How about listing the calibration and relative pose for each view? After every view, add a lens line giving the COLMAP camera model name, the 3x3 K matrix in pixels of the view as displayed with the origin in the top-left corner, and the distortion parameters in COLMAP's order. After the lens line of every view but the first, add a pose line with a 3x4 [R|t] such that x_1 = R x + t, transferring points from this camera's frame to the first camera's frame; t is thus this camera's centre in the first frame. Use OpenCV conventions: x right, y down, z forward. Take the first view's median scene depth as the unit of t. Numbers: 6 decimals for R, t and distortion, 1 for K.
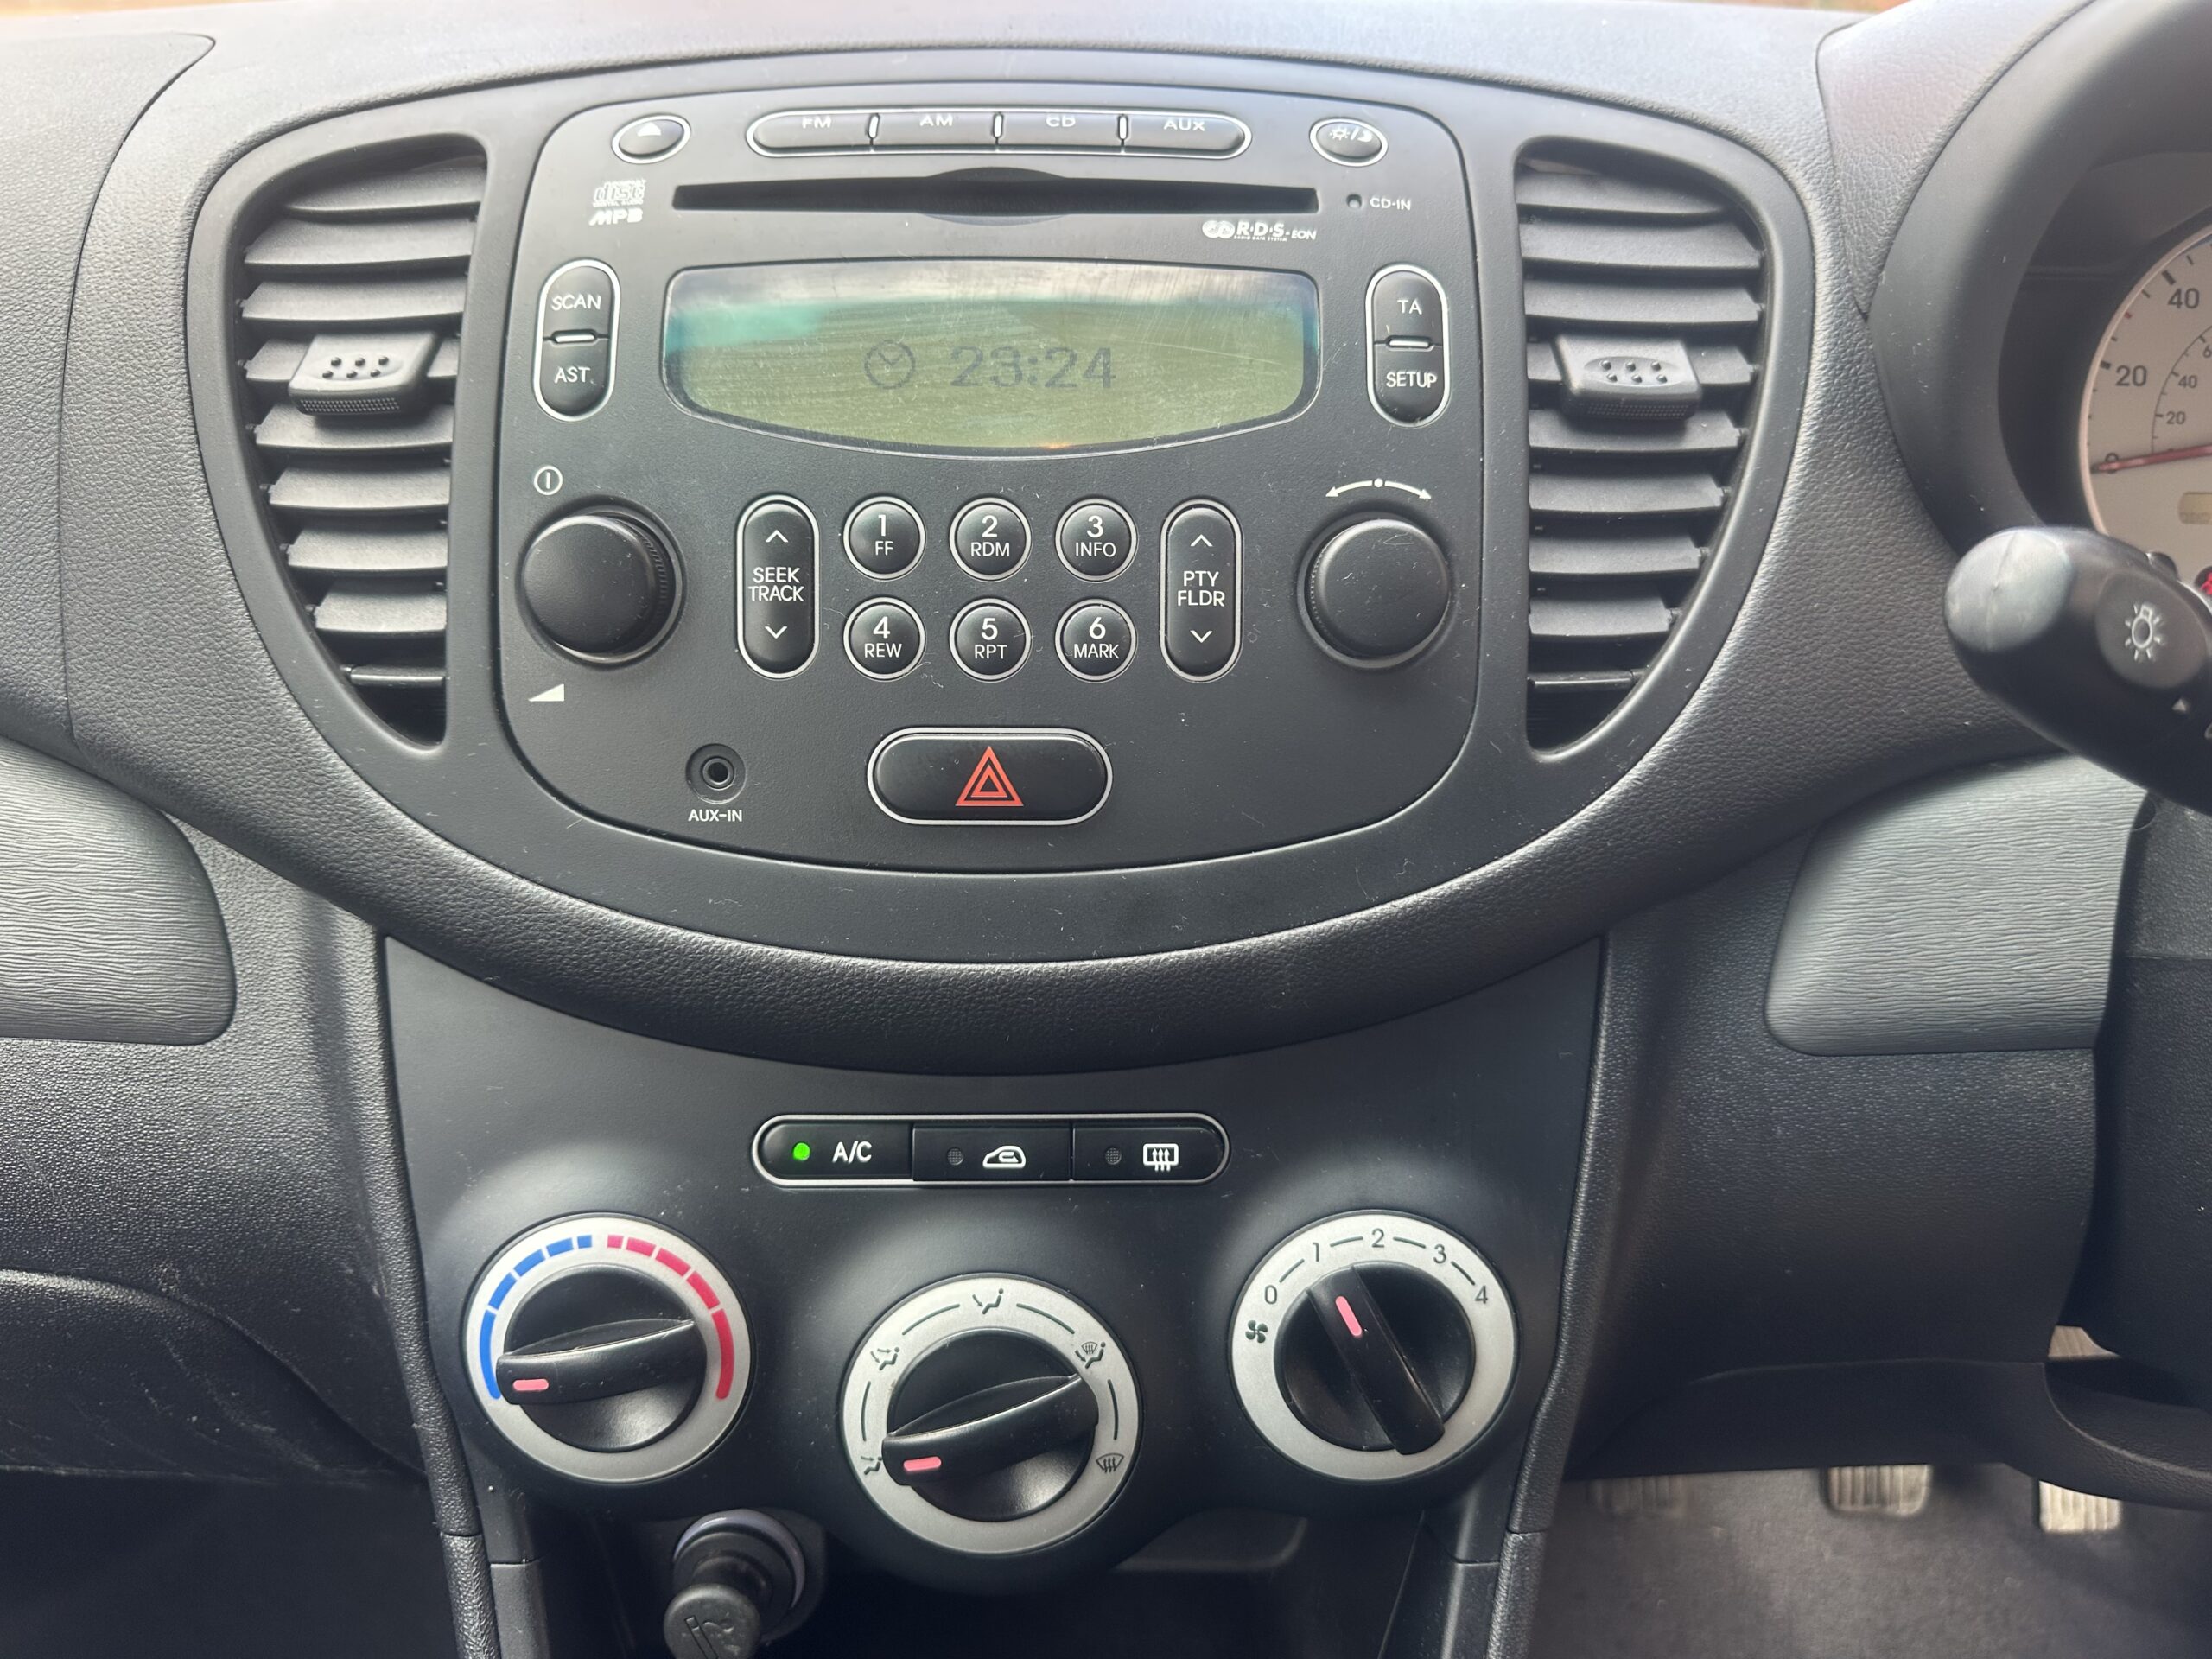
lens RADIAL K [[1666.1, 0, 1097.1], [0, 1666.1, 829.2], [0, 0, 1]] dist [0.053514, -0.016747]
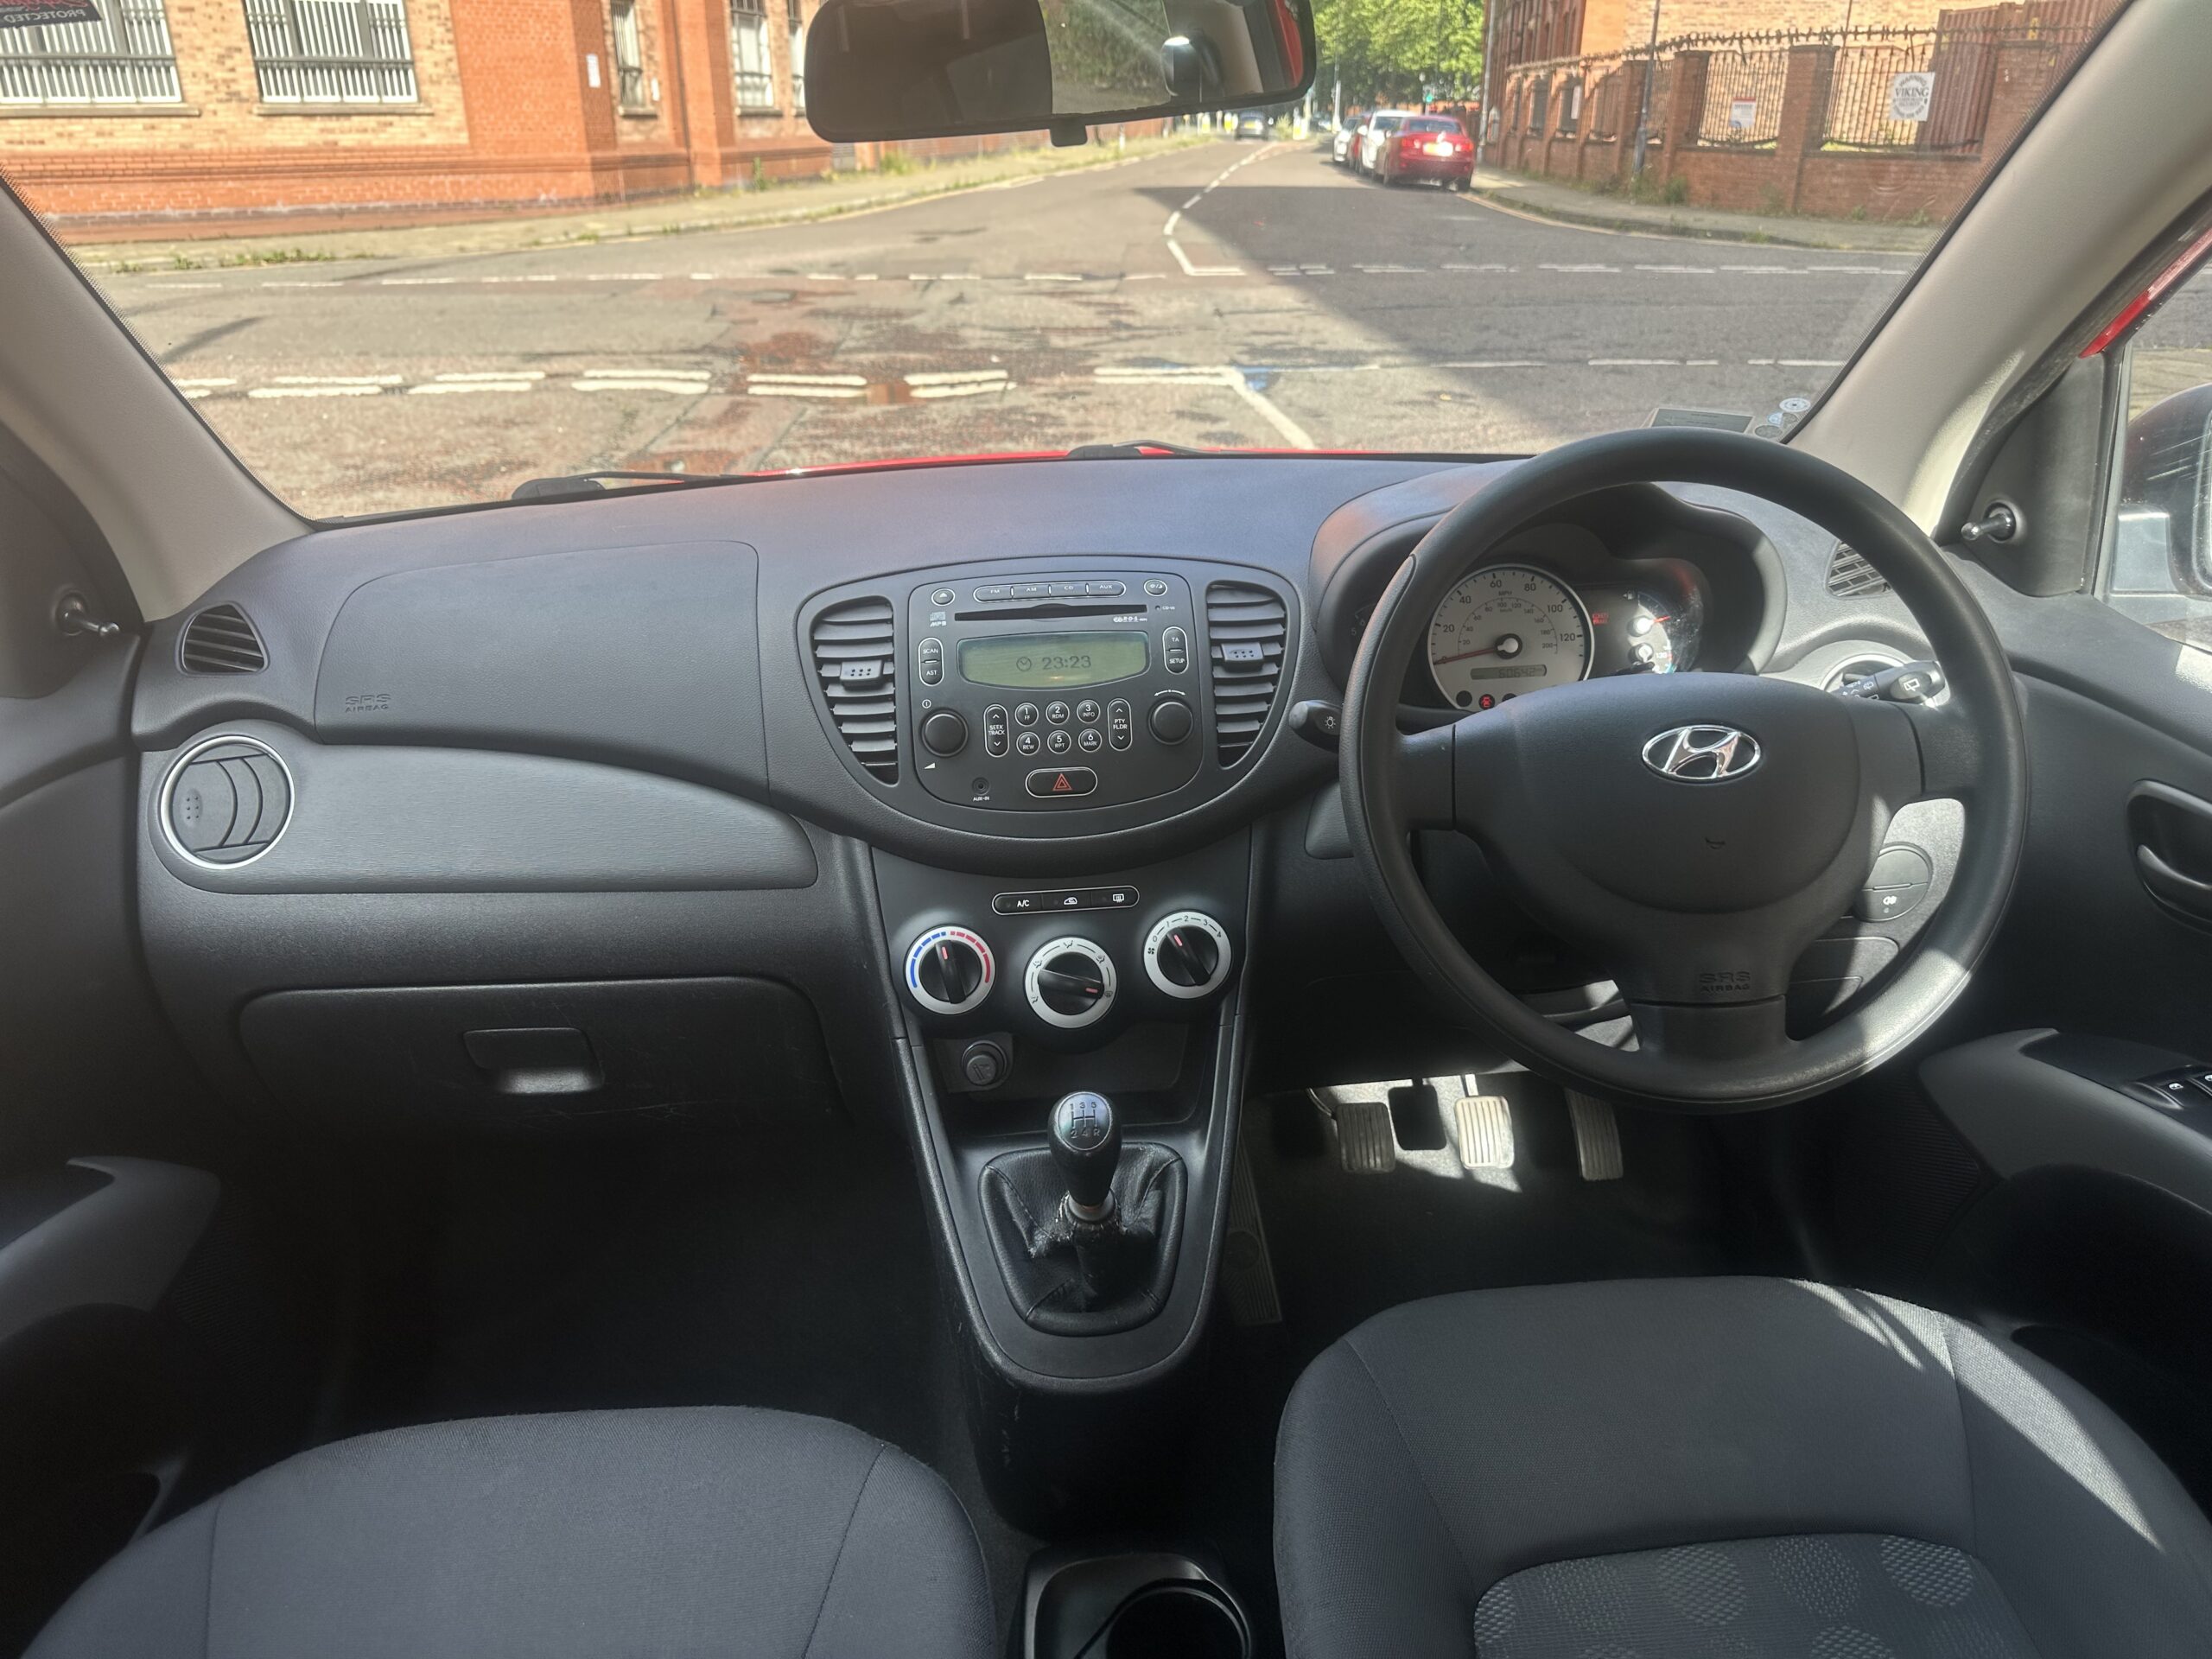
lens RADIAL K [[1666.1, 0, 1106.2], [0, 1666.1, 832.9], [0, 0, 1]] dist [0.053514, -0.016747]
pose [[0.997036, -0.057631, 0.050961, -0.144734], [0.060833, 0.996114, -0.063683, 0.277487], [-0.047093, 0.066595, 0.996668, -2.257966]]
